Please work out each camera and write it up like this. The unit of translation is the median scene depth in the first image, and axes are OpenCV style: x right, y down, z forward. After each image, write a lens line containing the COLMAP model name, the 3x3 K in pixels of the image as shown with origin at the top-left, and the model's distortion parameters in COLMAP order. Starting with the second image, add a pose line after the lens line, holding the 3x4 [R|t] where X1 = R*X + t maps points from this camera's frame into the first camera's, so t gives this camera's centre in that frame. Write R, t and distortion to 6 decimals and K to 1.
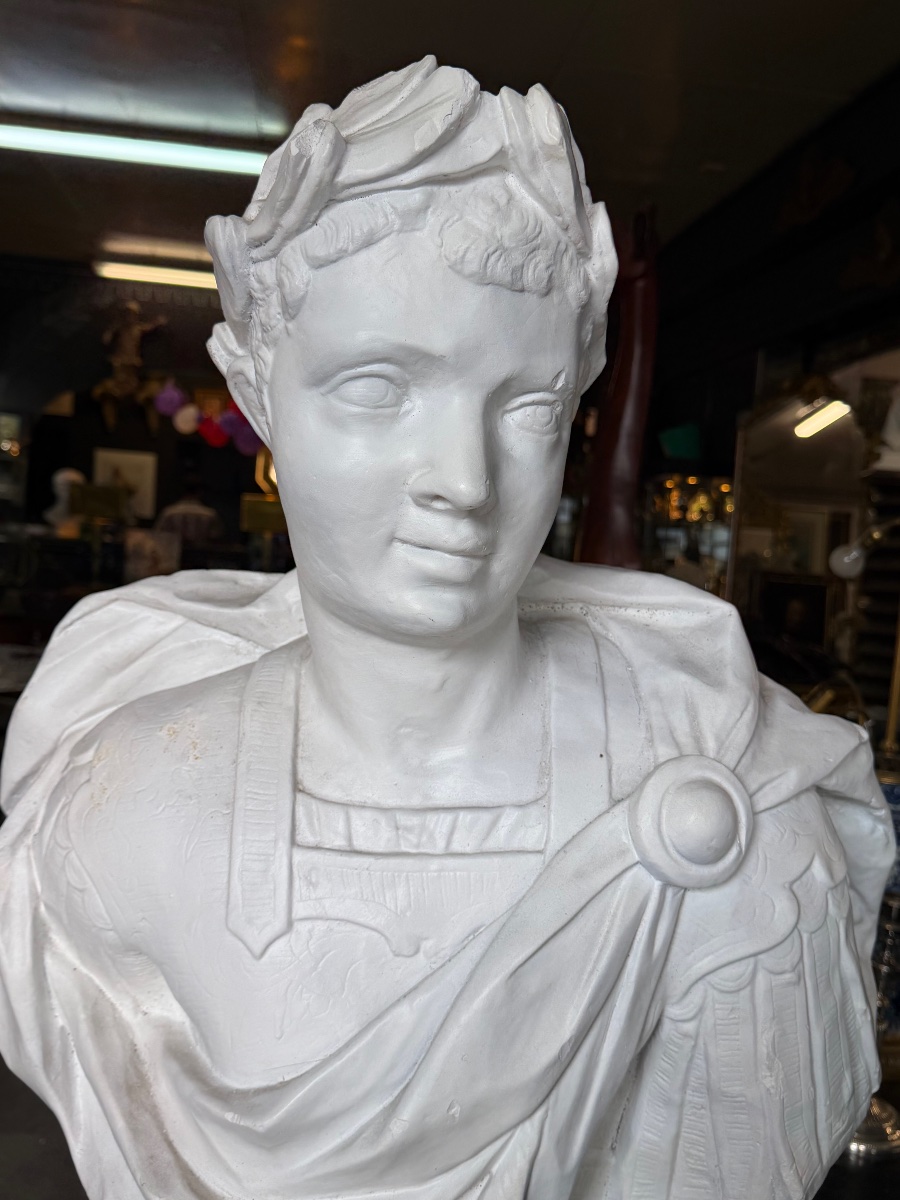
lens RADIAL K [[1113.6, 0, 441.8], [0, 1113.6, 604.8], [0, 0, 1]] dist [0.160048, -0.378452]
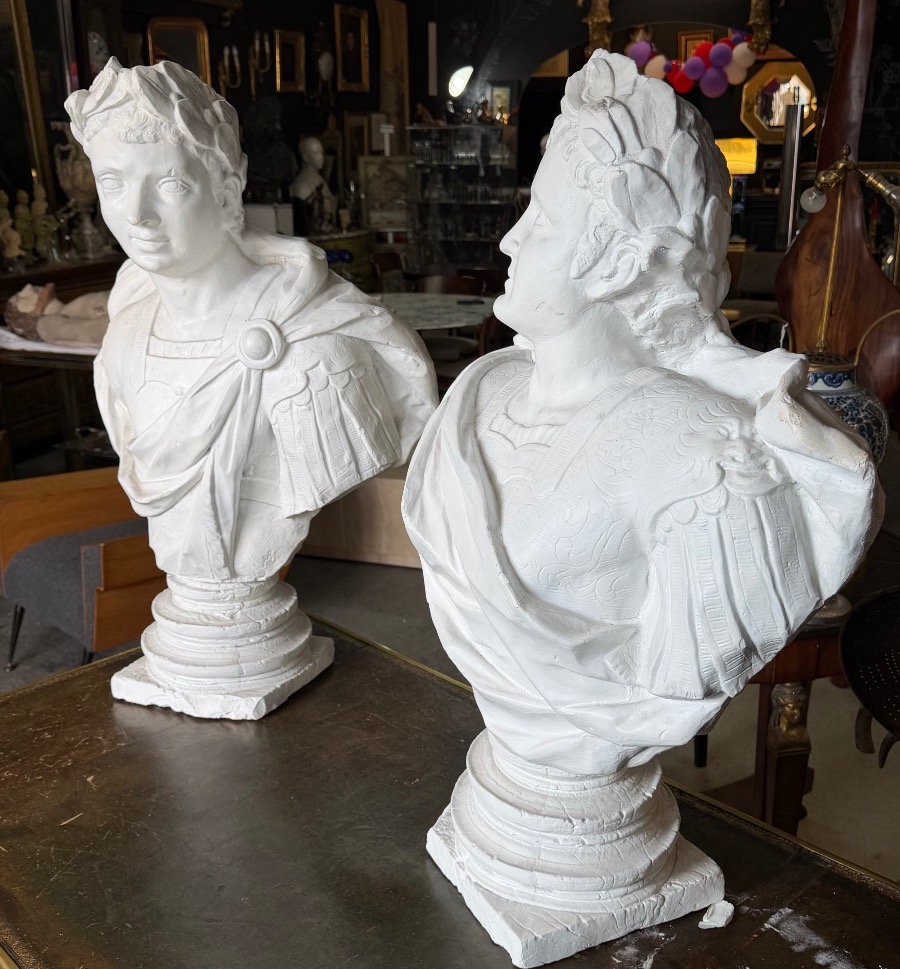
lens RADIAL K [[1102.3, 0, 450.0], [0, 1102.3, 484.5], [0, 0, 1]] dist [0.167663, -0.384911]
pose [[0.879717, 0.053374, -0.472492, 1.767895], [0.045067, 0.979848, 0.194596, 0.033907], [0.473357, -0.192483, 0.859583, -0.994385]]
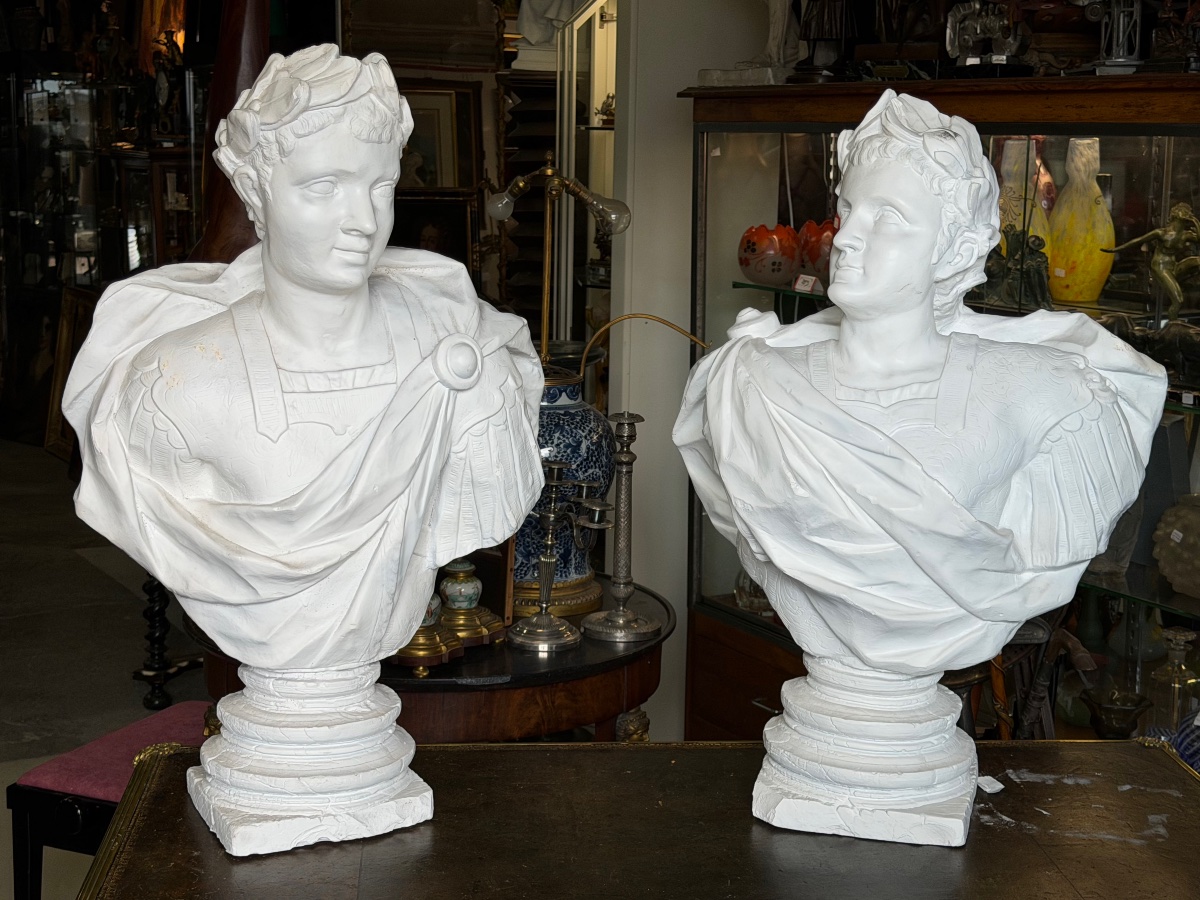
lens RADIAL K [[1922.8, 0, 591.7], [0, 1922.8, 455.5], [0, 0, 1]] dist [0.158983, -0.136773]
pose [[0.918107, -0.114190, 0.379527, -1.005132], [0.069385, 0.989116, 0.129750, -0.103695], [-0.390213, -0.092791, 0.916037, -2.623713]]
